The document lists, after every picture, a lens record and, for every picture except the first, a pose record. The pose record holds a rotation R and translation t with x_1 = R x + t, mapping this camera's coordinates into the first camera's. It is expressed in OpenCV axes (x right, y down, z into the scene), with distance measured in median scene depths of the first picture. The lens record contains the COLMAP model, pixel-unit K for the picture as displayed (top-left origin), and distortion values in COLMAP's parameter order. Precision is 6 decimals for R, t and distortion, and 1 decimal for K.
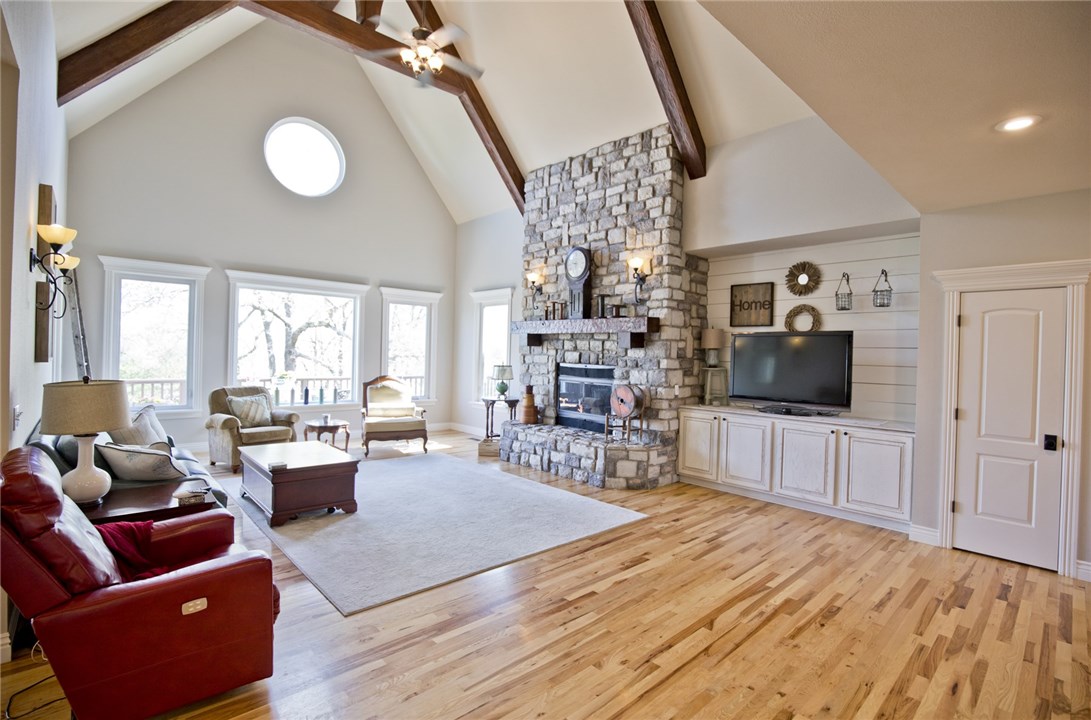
lens RADIAL K [[497.5, 0, 543.2], [0, 497.5, 358.1], [0, 0, 1]] dist [-0.005072, -0.000013]
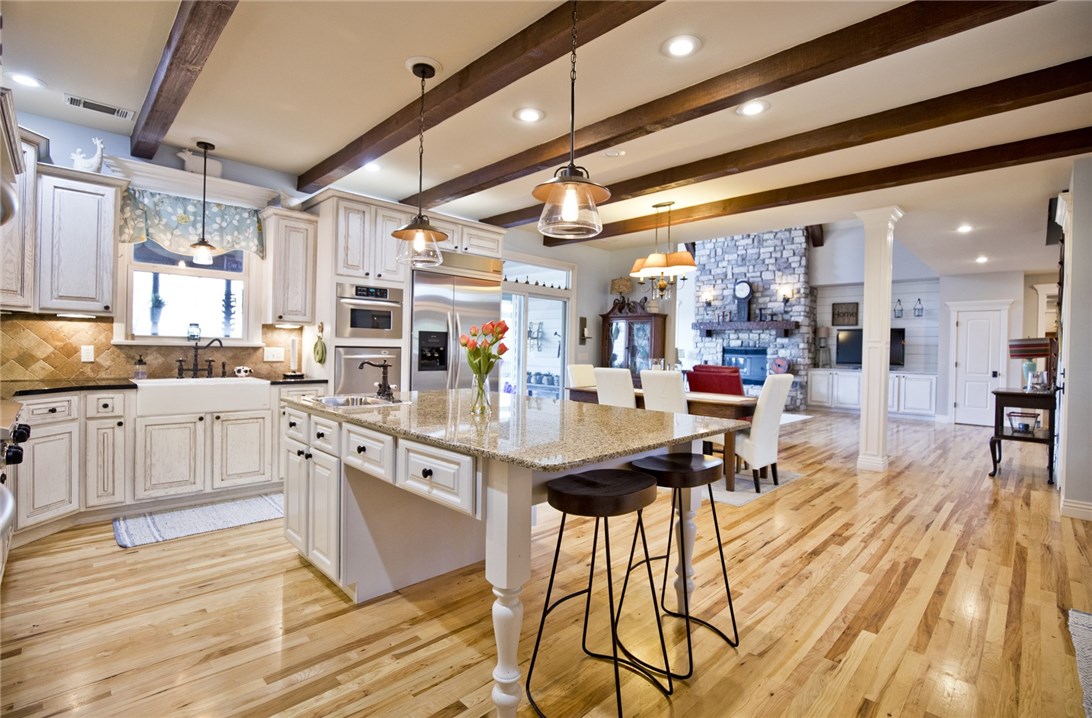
lens RADIAL K [[497.9, 0, 547.7], [0, 497.9, 357.4], [0, 0, 1]] dist [-0.005072, -0.000013]
pose [[0.998633, -0.003692, 0.052141, -0.778217], [0.003390, 0.999977, 0.005879, 0.039477], [-0.052162, -0.005694, 0.998622, -0.792442]]
